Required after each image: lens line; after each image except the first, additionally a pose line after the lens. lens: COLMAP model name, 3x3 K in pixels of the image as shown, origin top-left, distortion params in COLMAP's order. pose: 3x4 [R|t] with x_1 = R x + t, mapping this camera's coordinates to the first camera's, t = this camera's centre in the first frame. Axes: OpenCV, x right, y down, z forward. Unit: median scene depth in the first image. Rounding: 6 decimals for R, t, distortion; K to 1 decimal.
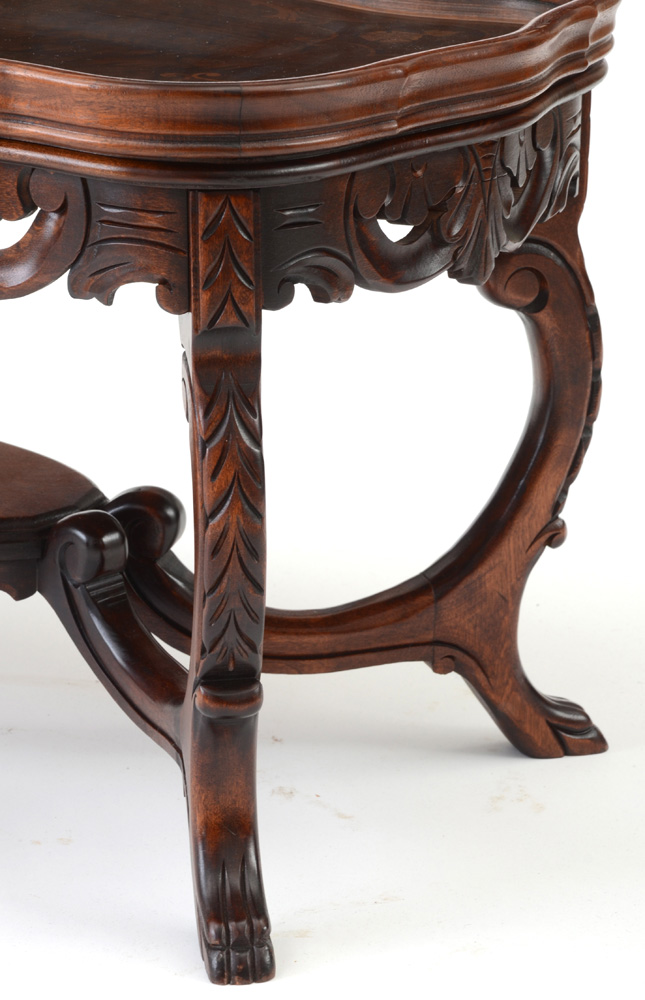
lens RADIAL K [[3681.8, 0, 322.2], [0, 3681.8, 510.1], [0, 0, 1]] dist [0.951991, 0.000000]
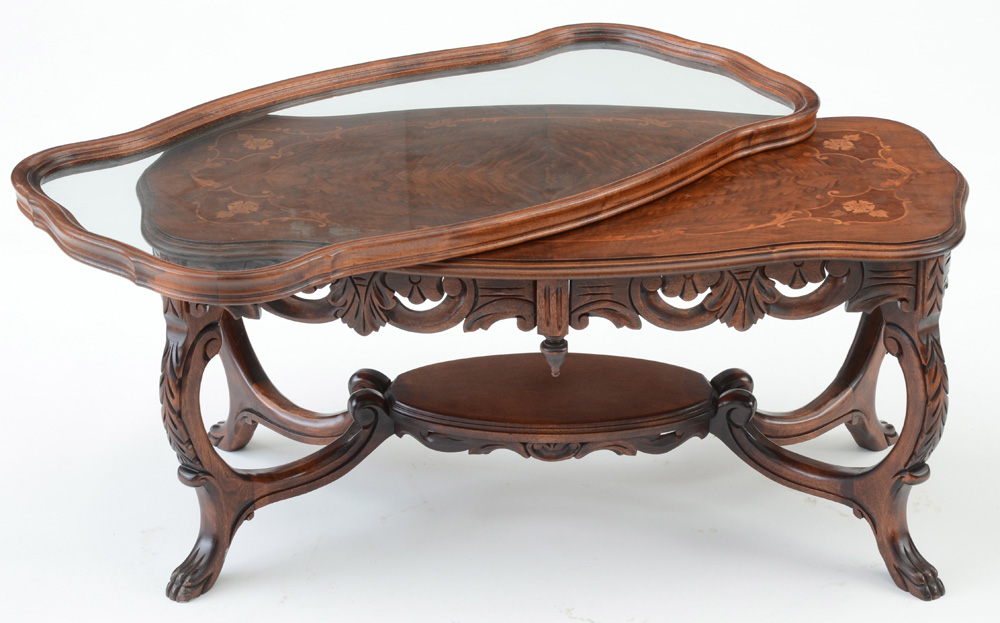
lens RADIAL K [[2704.0, 0, 512.9], [0, 2704.0, 337.9], [0, 0, 1]] dist [0.668902, 0.000000]
pose [[0.864839, -0.216383, 0.453026, -0.920945], [0.157015, 0.973662, 0.165312, -0.322930], [-0.476865, -0.071836, 0.876036, -0.285625]]
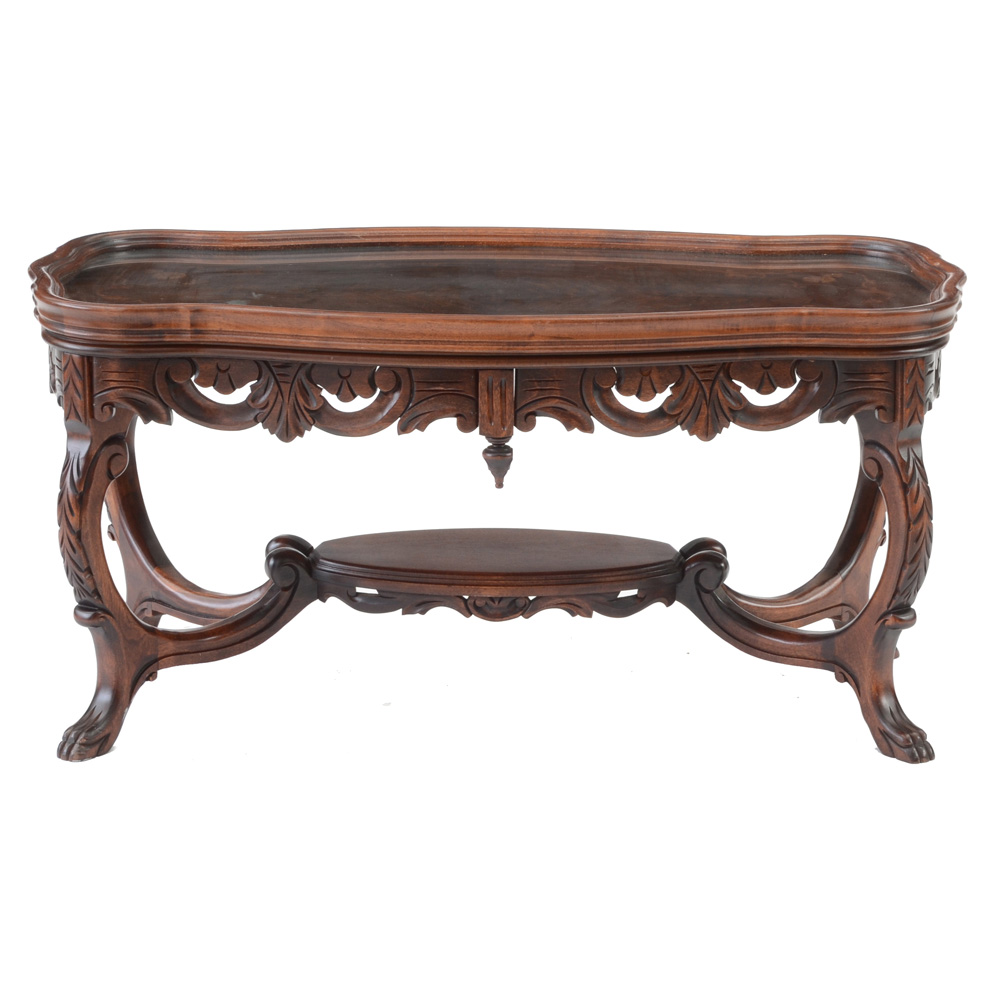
lens RADIAL K [[4226.9, 0, 521.4], [0, 4226.9, 547.4], [0, 0, 1]] dist [0.729543, 0.000000]
pose [[0.861543, -0.126221, 0.491744, -1.262525], [0.149377, 0.988749, -0.007919, 0.001572], [-0.485212, 0.080277, 0.870704, -0.832834]]
